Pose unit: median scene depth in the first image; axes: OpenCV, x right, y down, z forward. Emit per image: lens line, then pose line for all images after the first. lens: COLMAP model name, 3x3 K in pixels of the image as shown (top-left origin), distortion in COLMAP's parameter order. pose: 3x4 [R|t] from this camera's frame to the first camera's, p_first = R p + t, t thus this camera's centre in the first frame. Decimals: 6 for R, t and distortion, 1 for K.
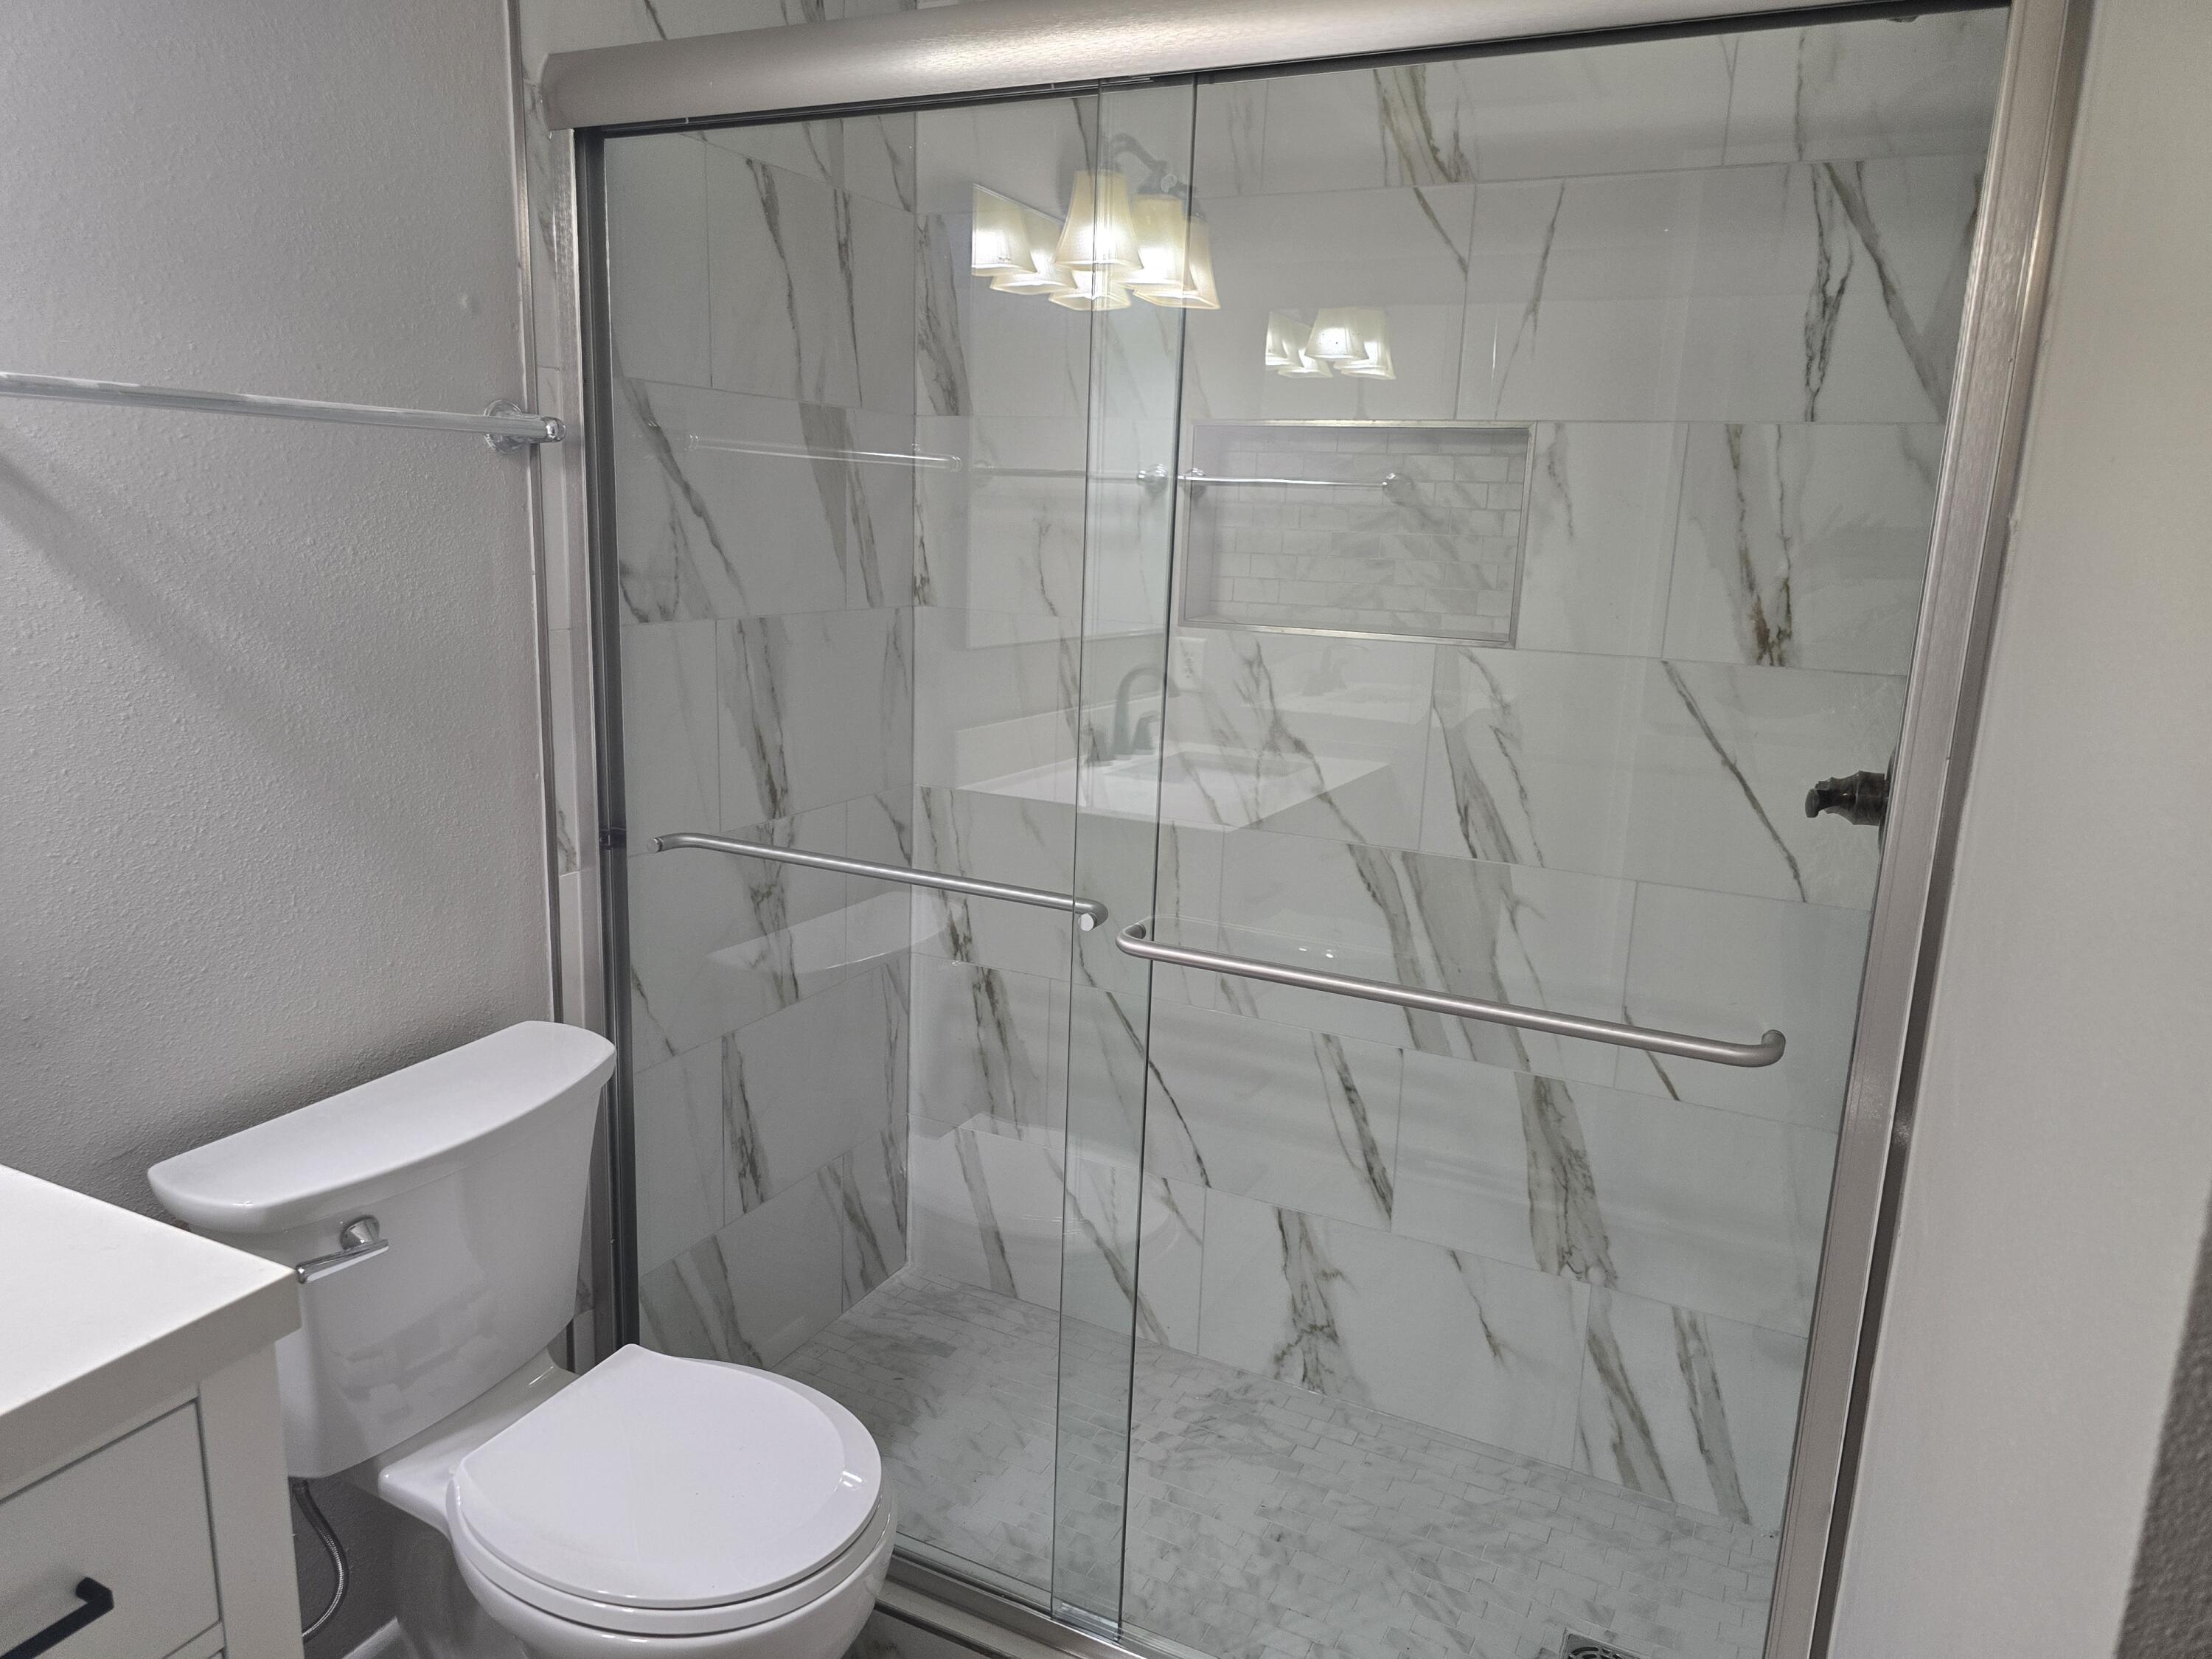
lens RADIAL K [[1479.0, 0, 1100.1], [0, 1479.0, 816.8], [0, 0, 1]] dist [0.077771, -0.090601]
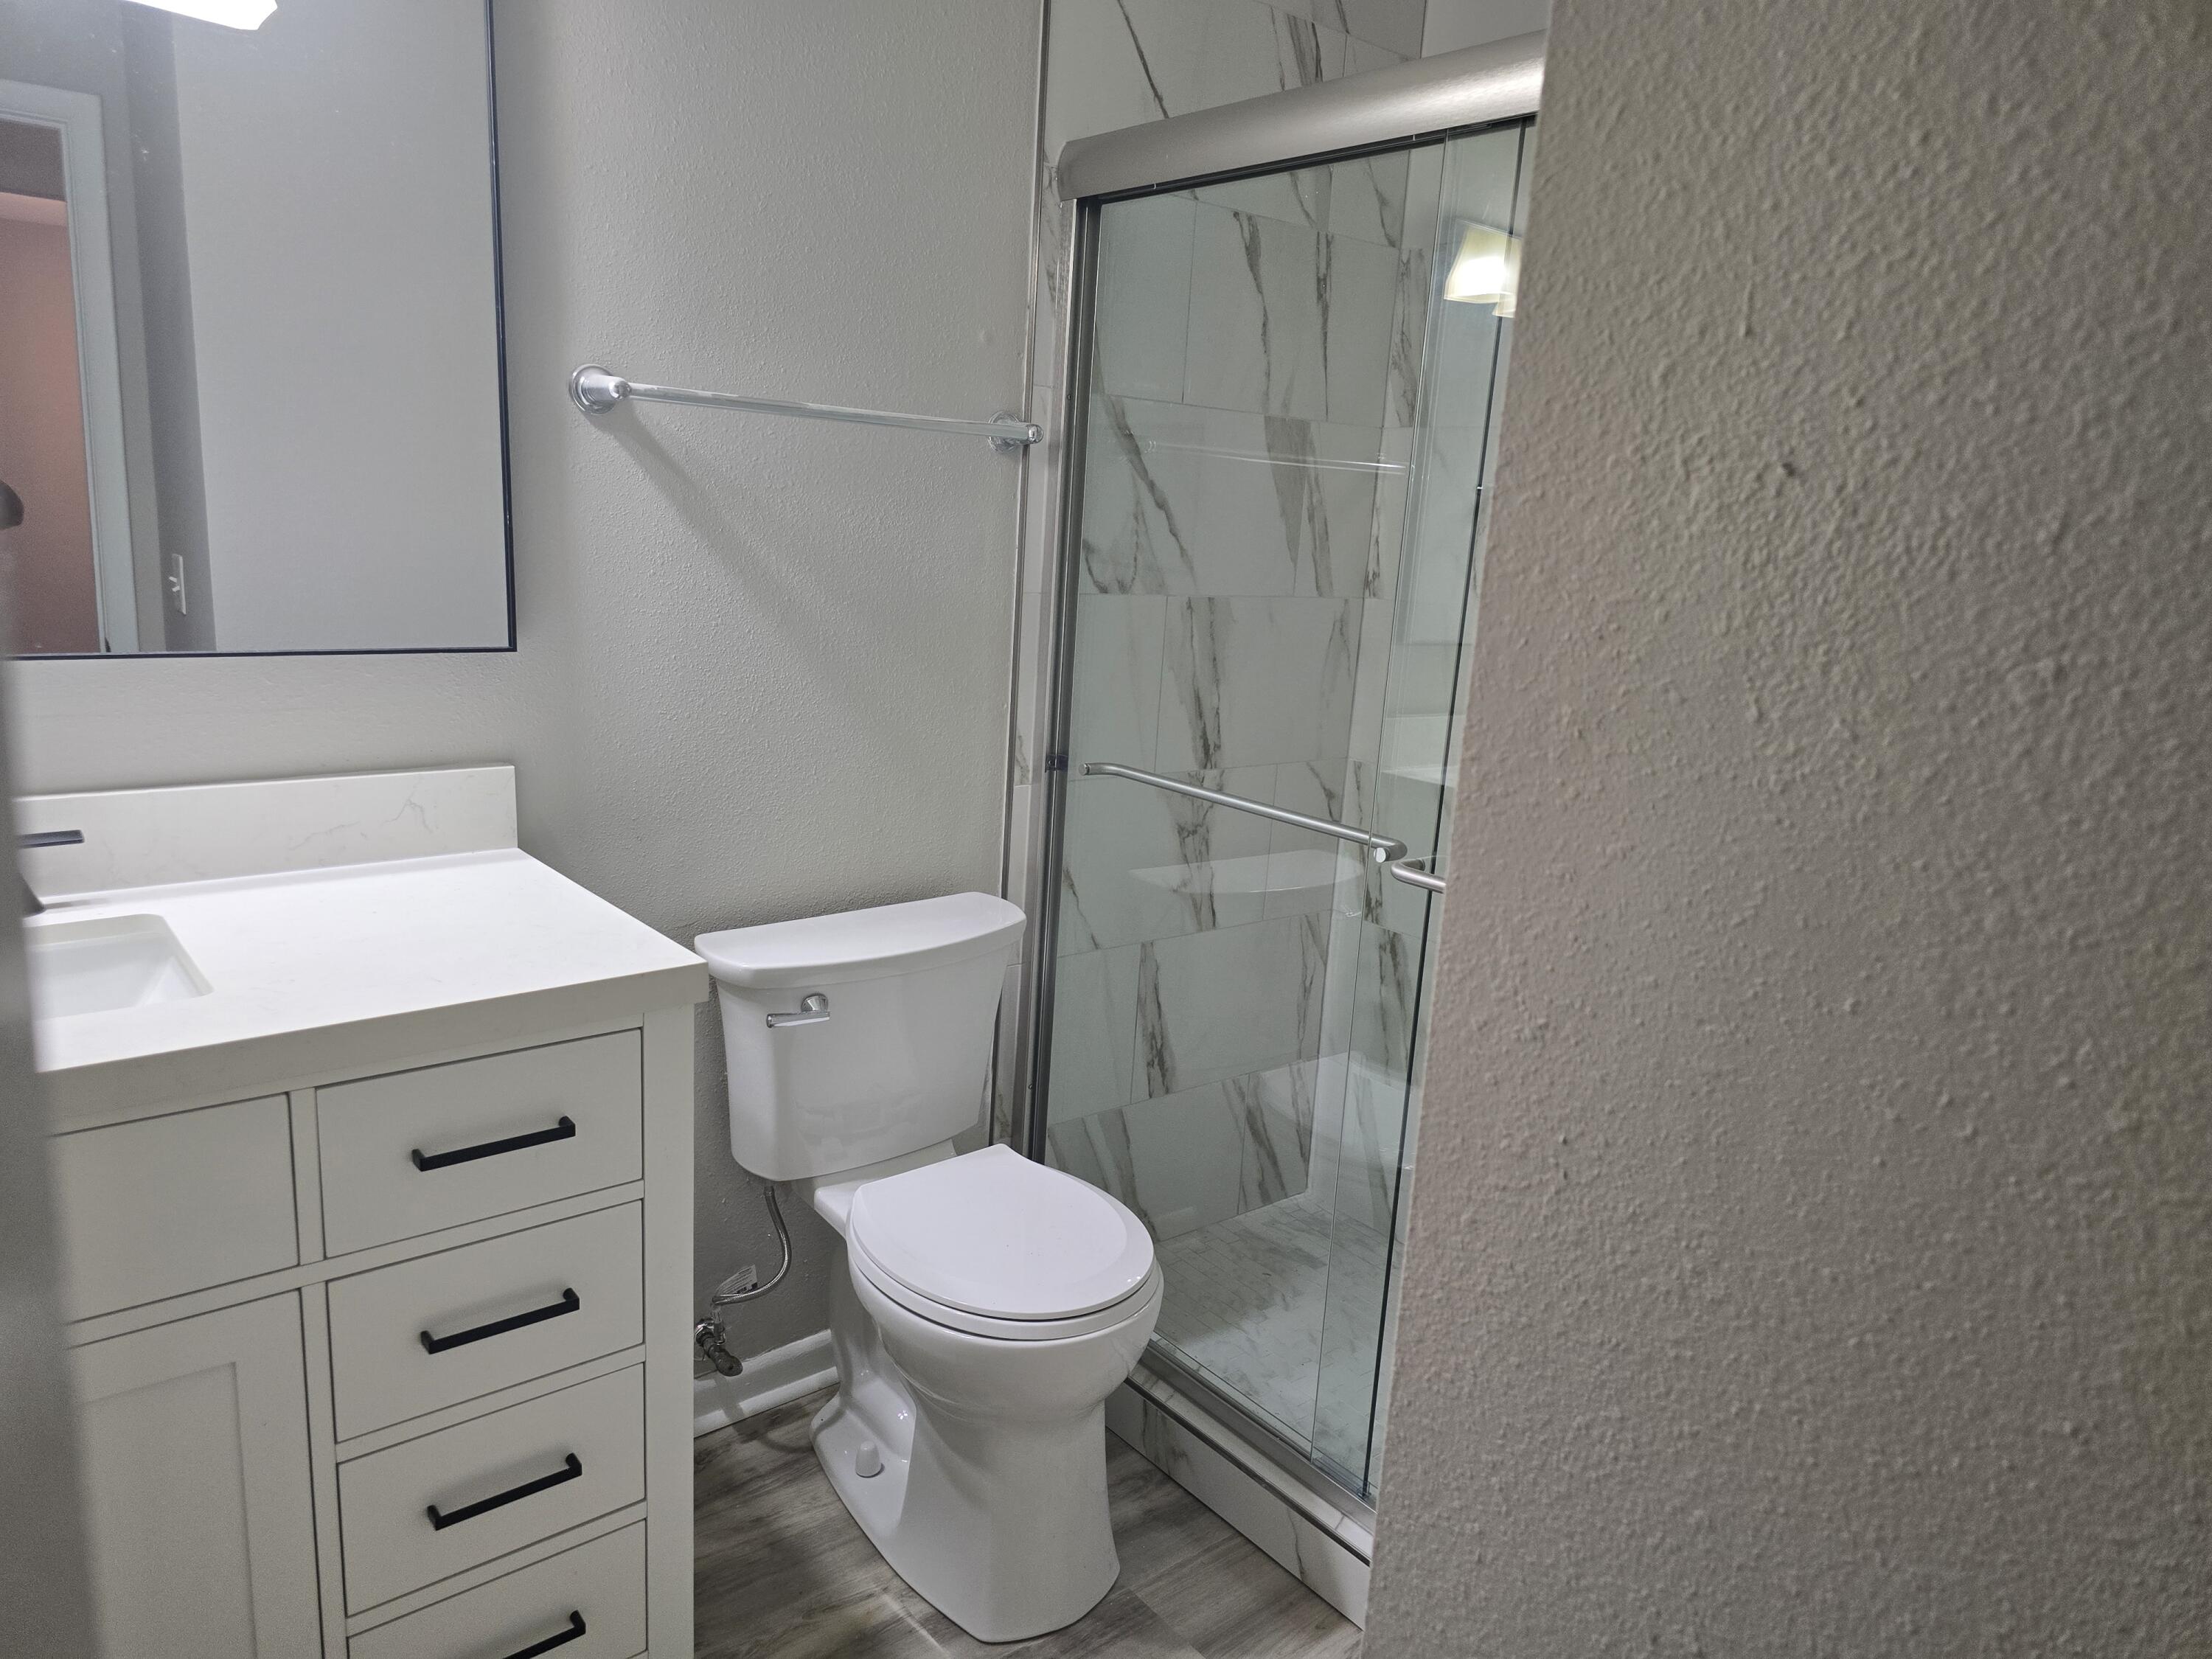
lens RADIAL K [[1451.2, 0, 1105.6], [0, 1451.2, 824.5], [0, 0, 1]] dist [0.115969, -0.246904]
pose [[0.909295, 0.110951, -0.401088, 0.179096], [-0.115779, 0.993199, 0.012264, 0.040652], [0.399721, 0.035286, 0.915957, -0.089931]]
